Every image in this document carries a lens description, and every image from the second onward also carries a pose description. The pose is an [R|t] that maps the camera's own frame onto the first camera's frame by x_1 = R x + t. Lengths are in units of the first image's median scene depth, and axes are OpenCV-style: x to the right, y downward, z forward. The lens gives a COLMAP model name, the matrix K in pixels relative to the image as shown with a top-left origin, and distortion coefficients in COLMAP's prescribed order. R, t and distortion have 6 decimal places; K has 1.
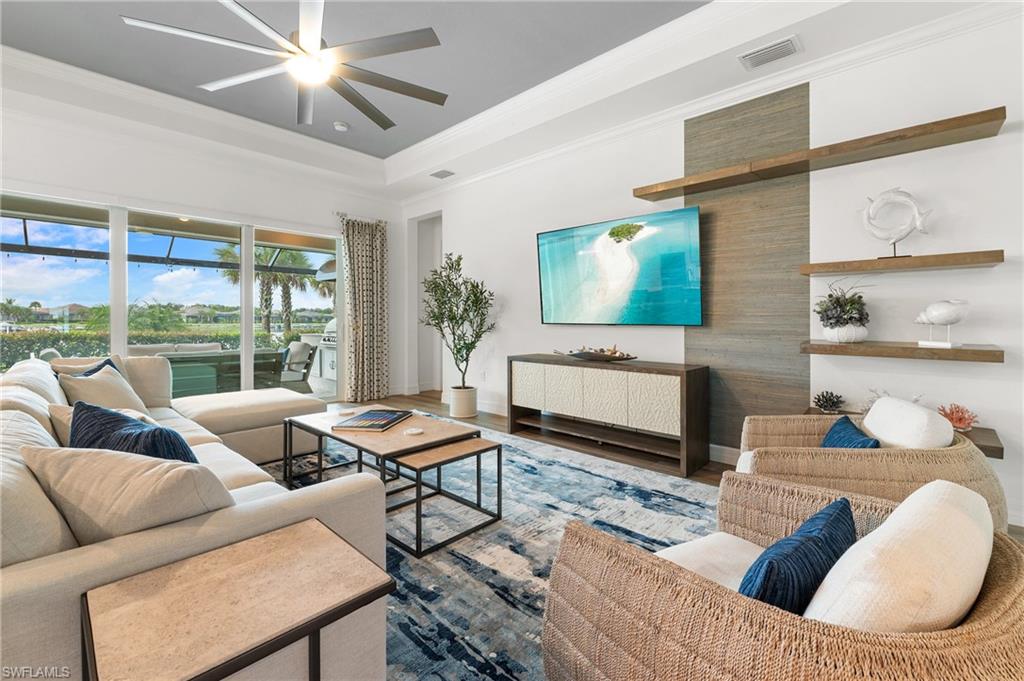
lens RADIAL K [[444.4, 0, 517.0], [0, 444.4, 317.9], [0, 0, 1]] dist [-0.004010, -0.000234]
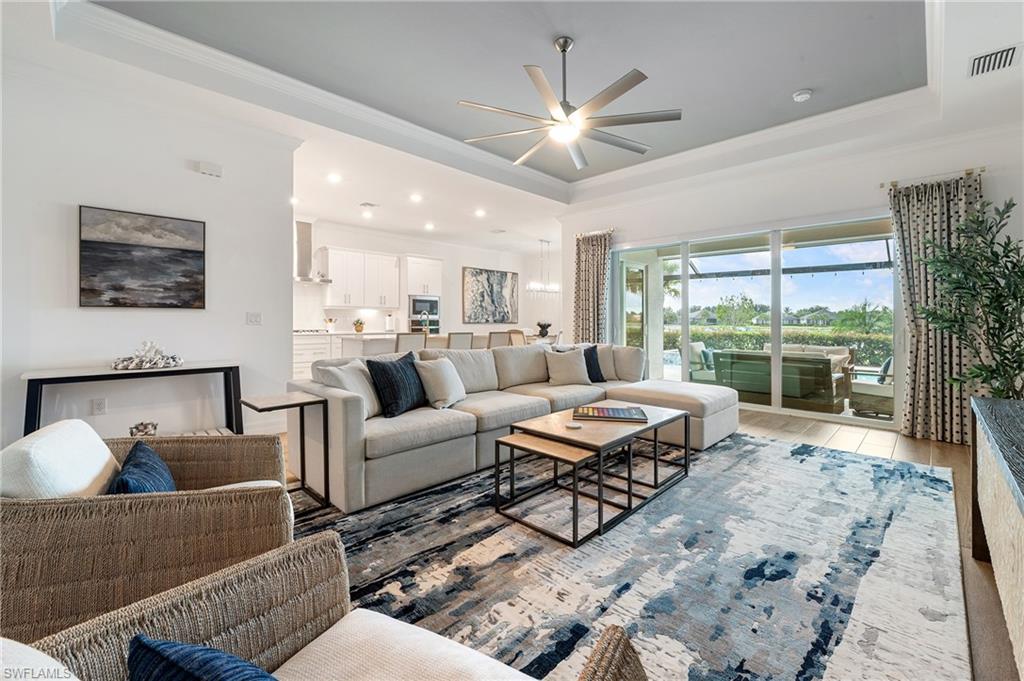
lens RADIAL K [[417.3, 0, 520.4], [0, 417.3, 320.8], [0, 0, 1]] dist [-0.003071, -0.000468]
pose [[-0.022500, -0.002785, -0.999743, 0.732201], [-0.001197, 0.999995, -0.002758, 0.007351], [0.999746, 0.001135, -0.022503, 0.845797]]
